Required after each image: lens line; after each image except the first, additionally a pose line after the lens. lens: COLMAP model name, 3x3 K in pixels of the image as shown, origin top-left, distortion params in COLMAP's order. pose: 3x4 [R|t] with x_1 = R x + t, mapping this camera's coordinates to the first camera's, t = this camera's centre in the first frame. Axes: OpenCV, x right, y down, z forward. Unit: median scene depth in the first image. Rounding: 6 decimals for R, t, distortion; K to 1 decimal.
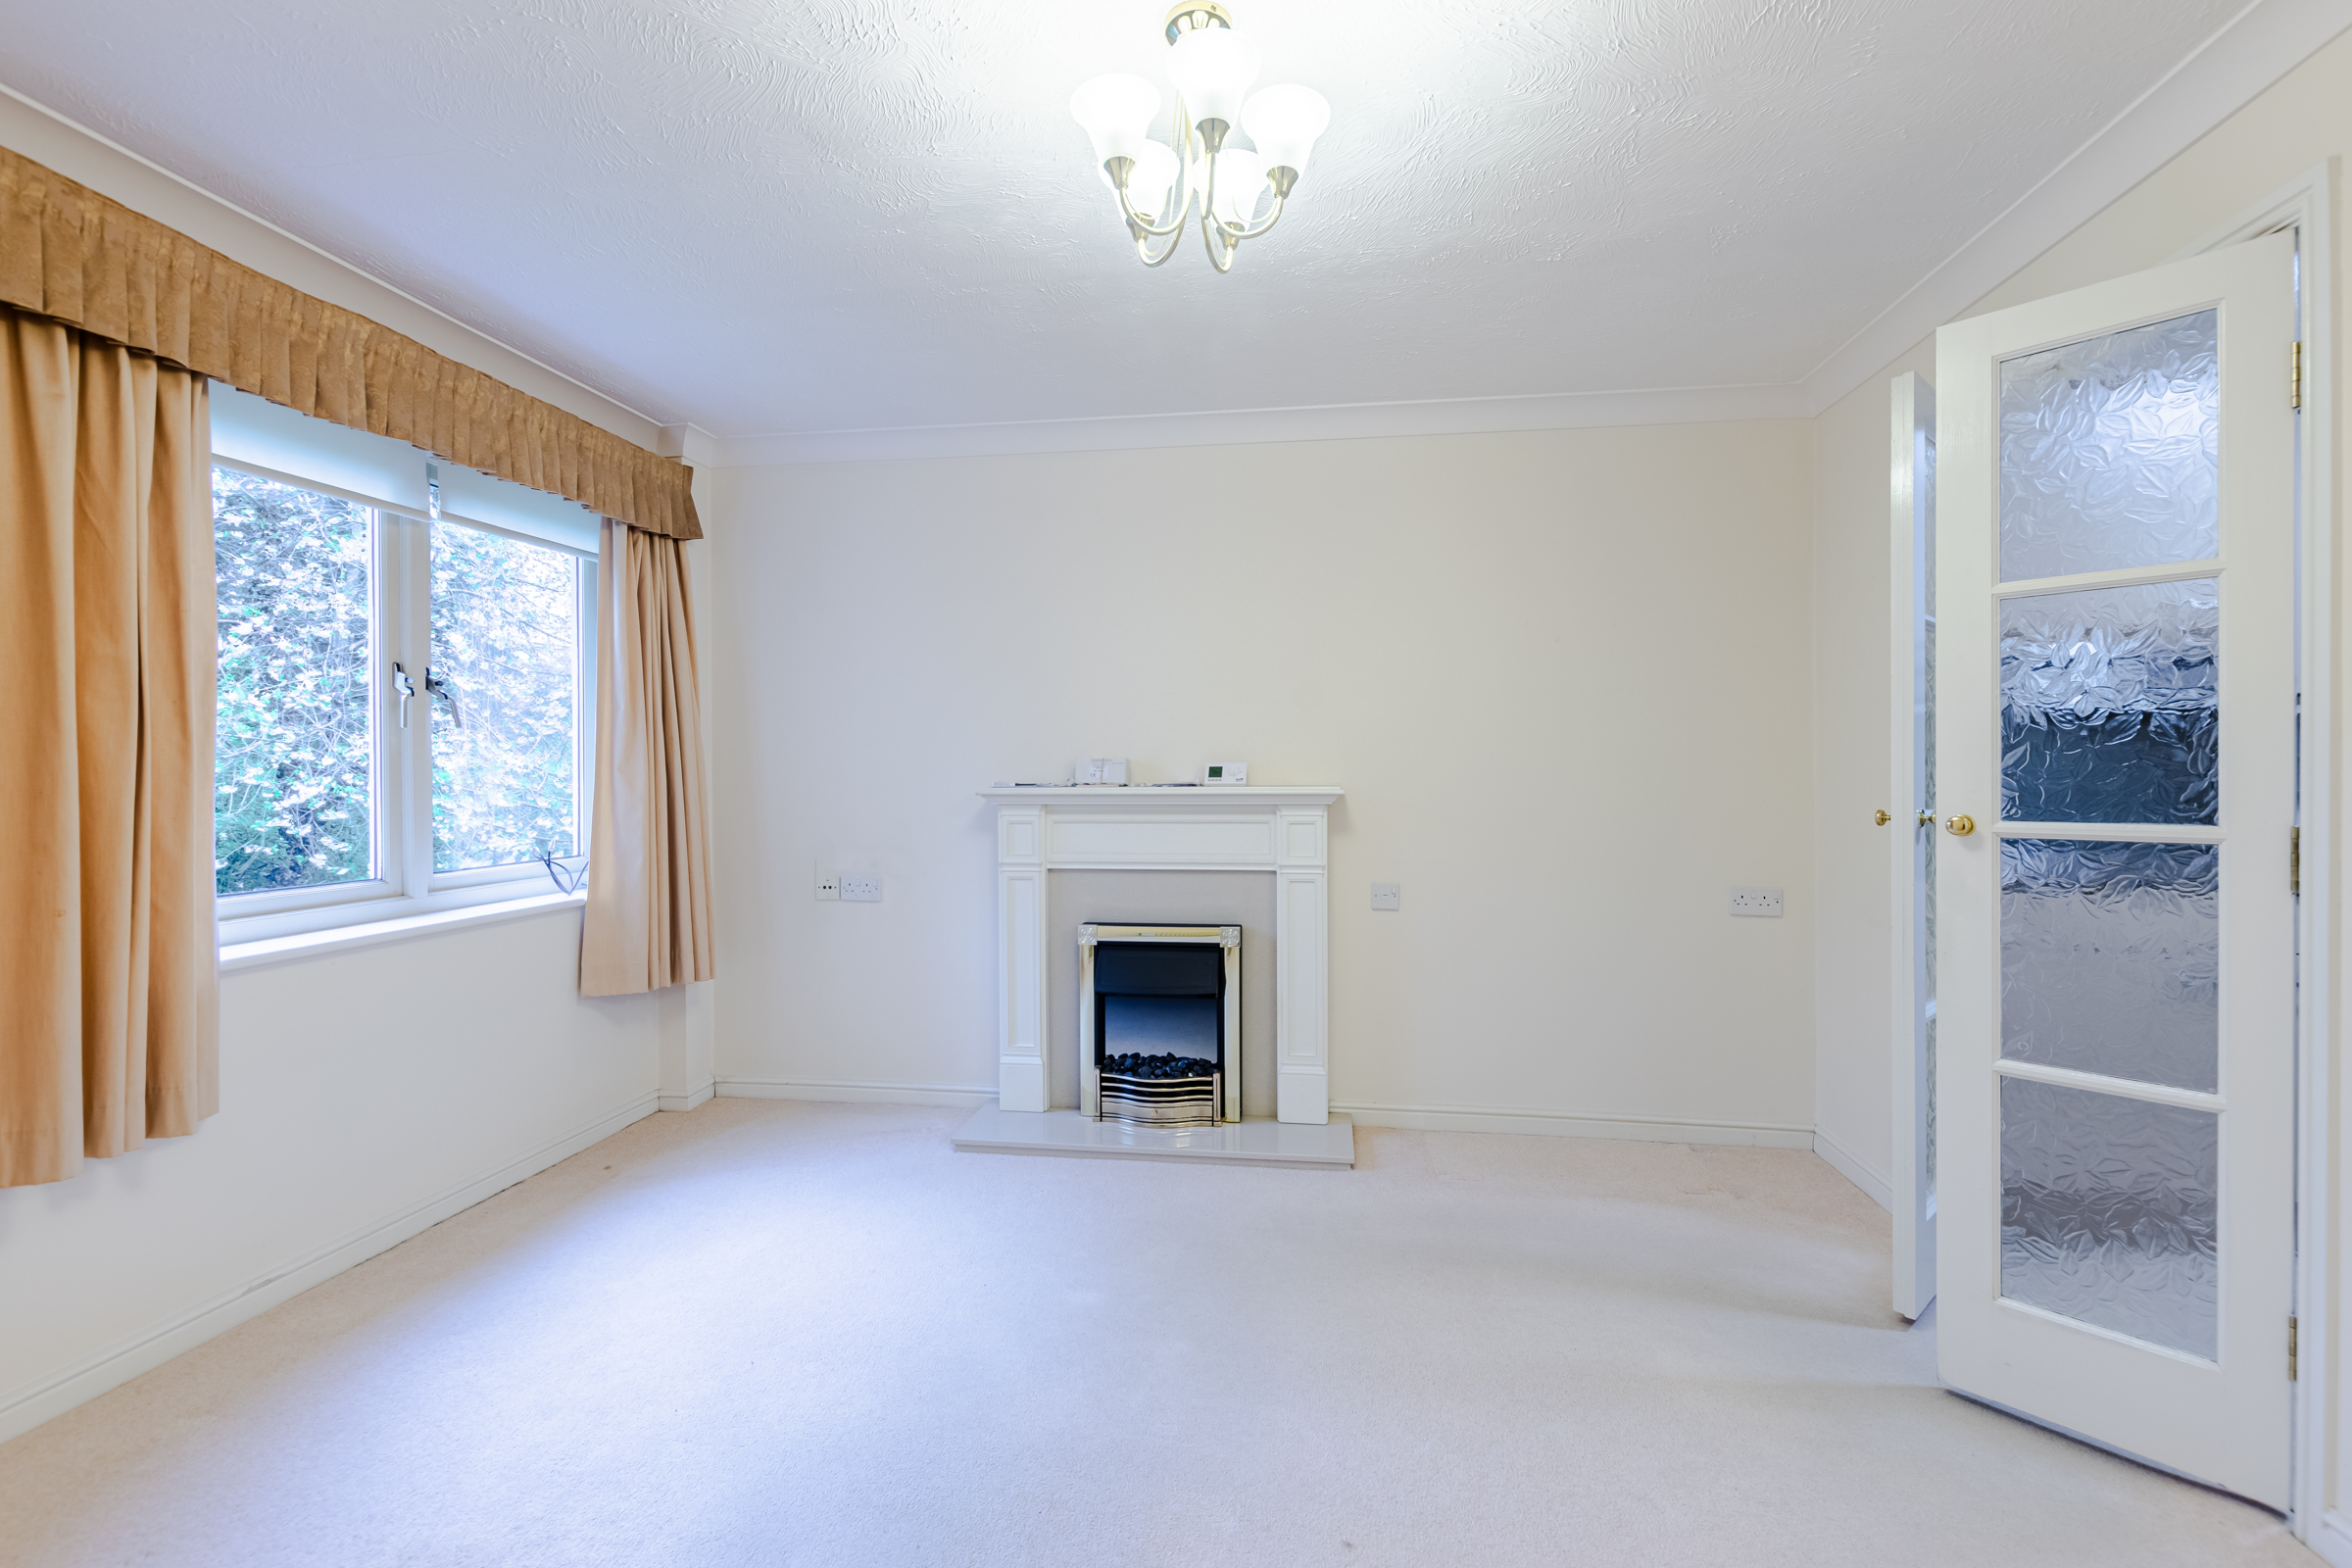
lens RADIAL K [[1004.7, 0, 1176.0], [0, 1004.7, 784.0], [0, 0, 1]] dist [0.002183, -0.000272]
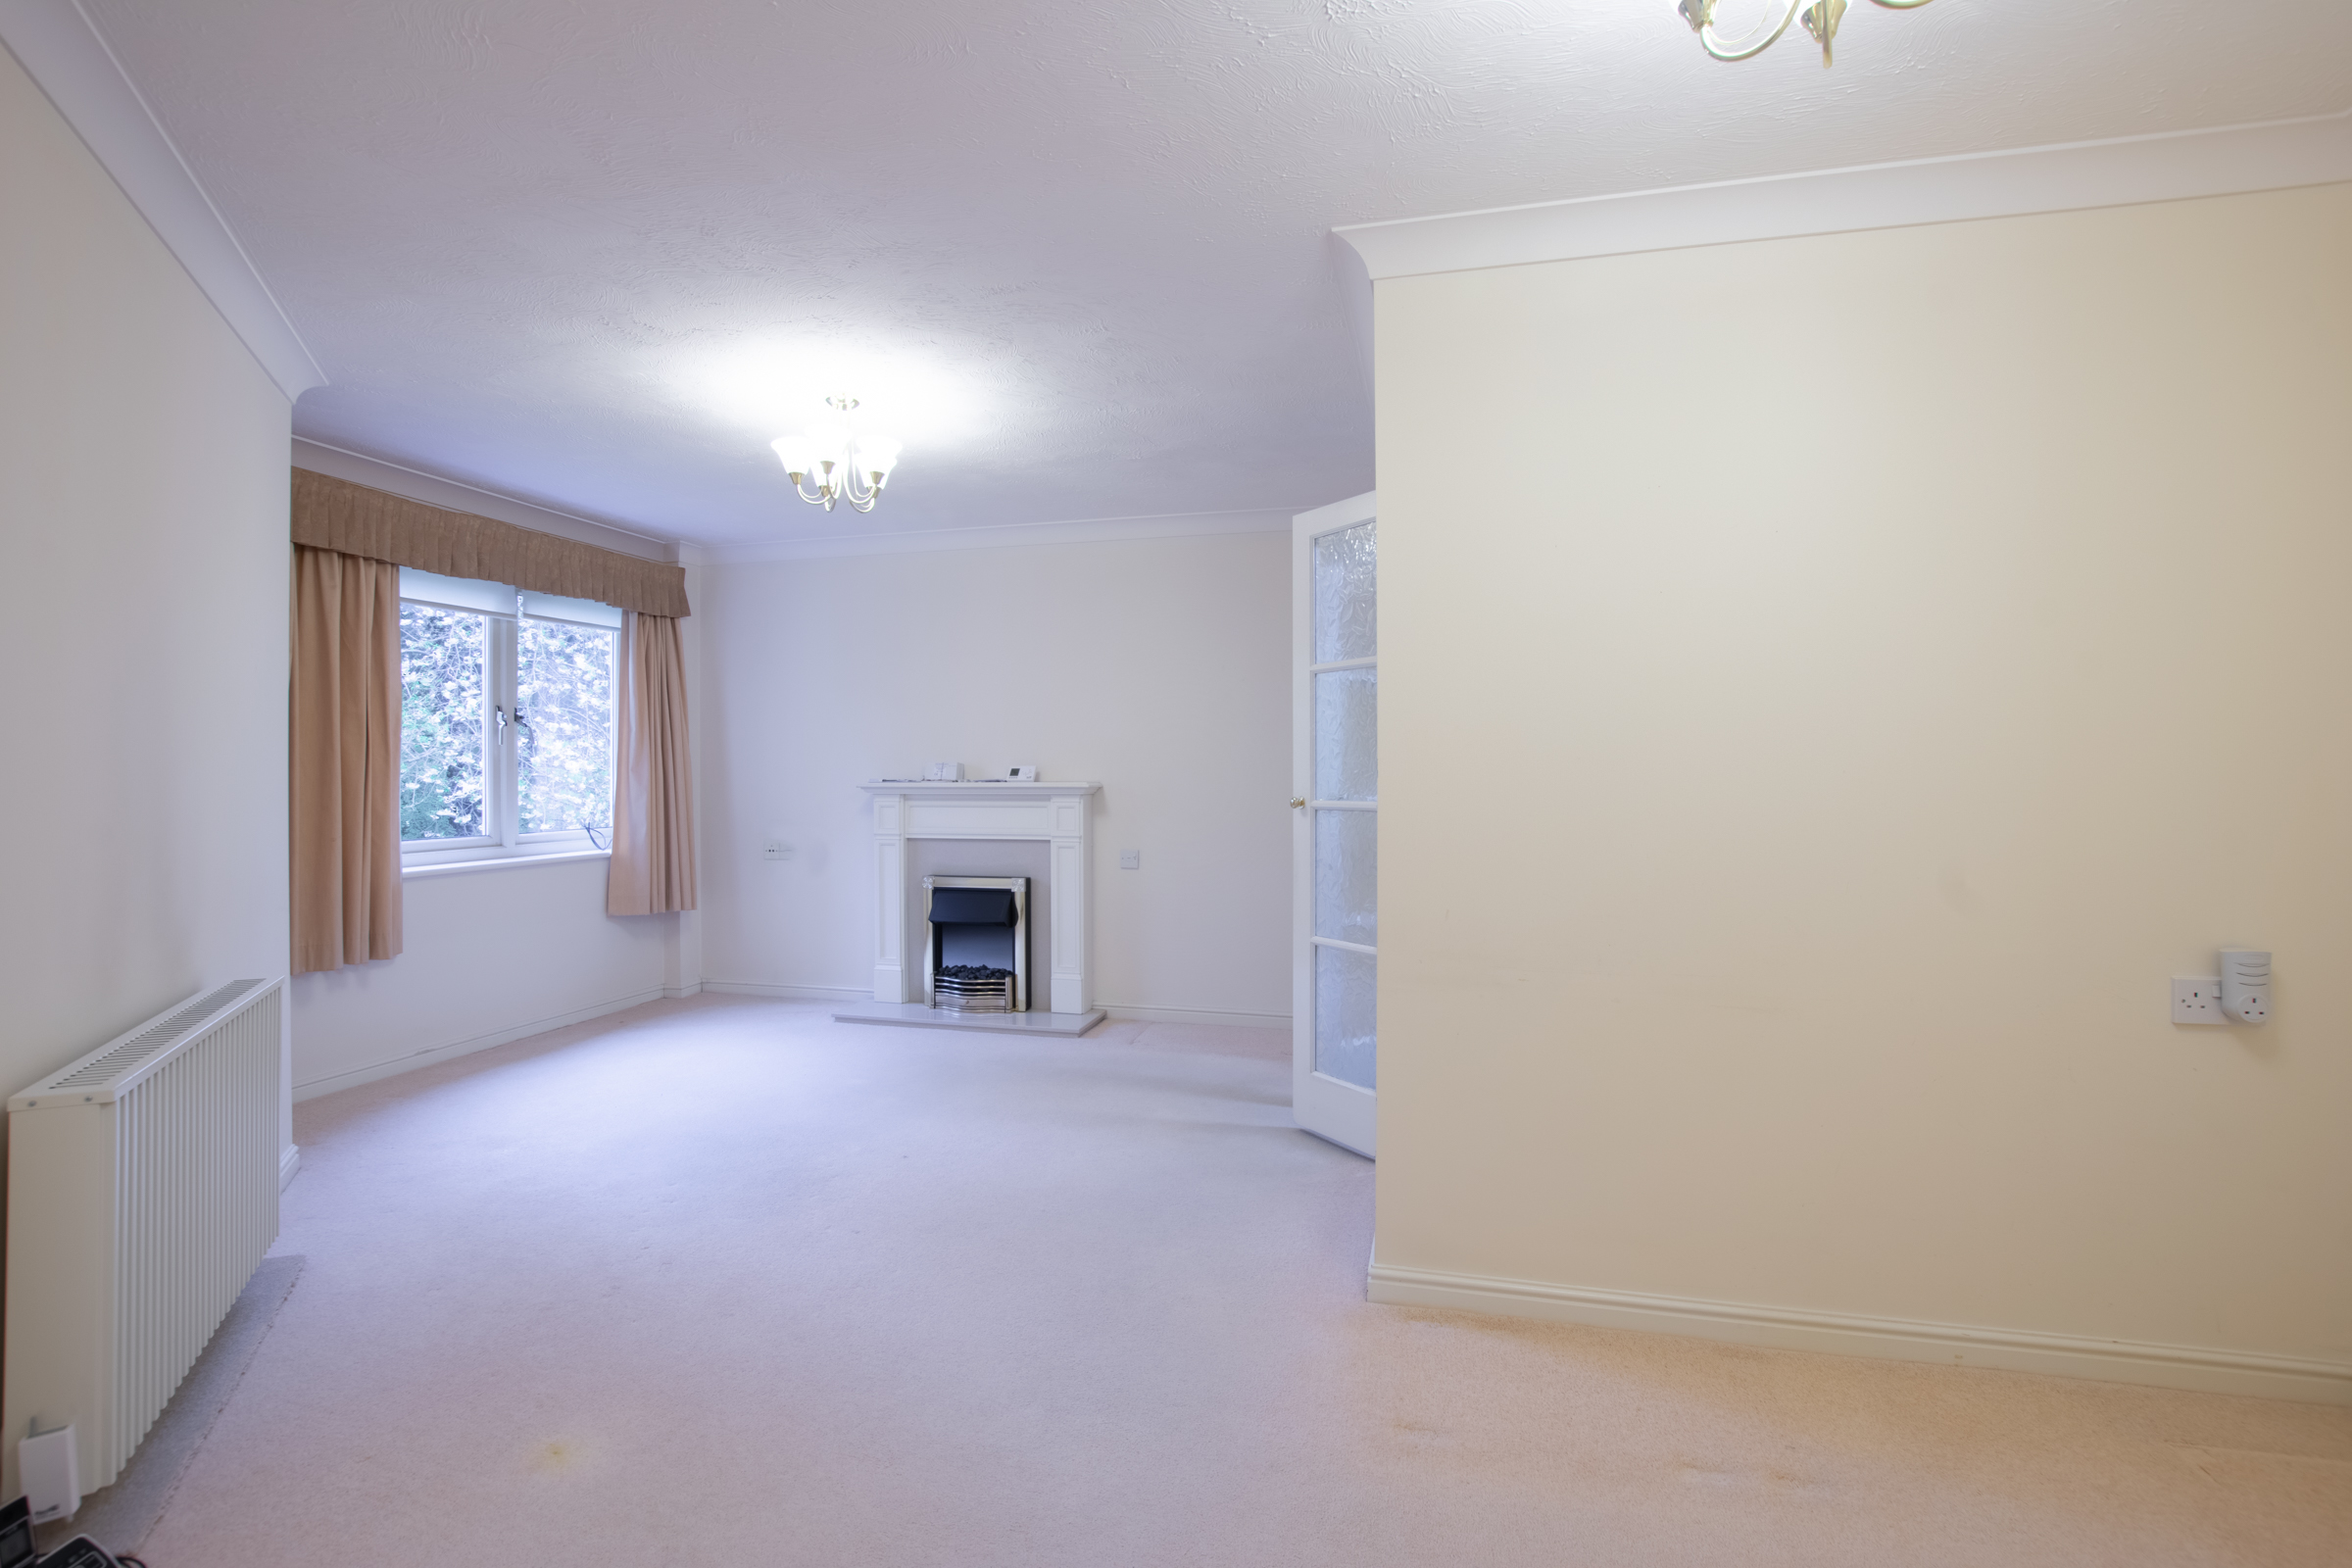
lens RADIAL K [[1039.7, 0, 1176.0], [0, 1039.7, 784.0], [0, 0, 1]] dist [-0.020210, 0.000209]
pose [[0.992986, 0.002171, -0.118212, 0.461417], [-0.002419, 0.999995, -0.001958, 0.007920], [0.118207, 0.002230, 0.992987, -0.477391]]
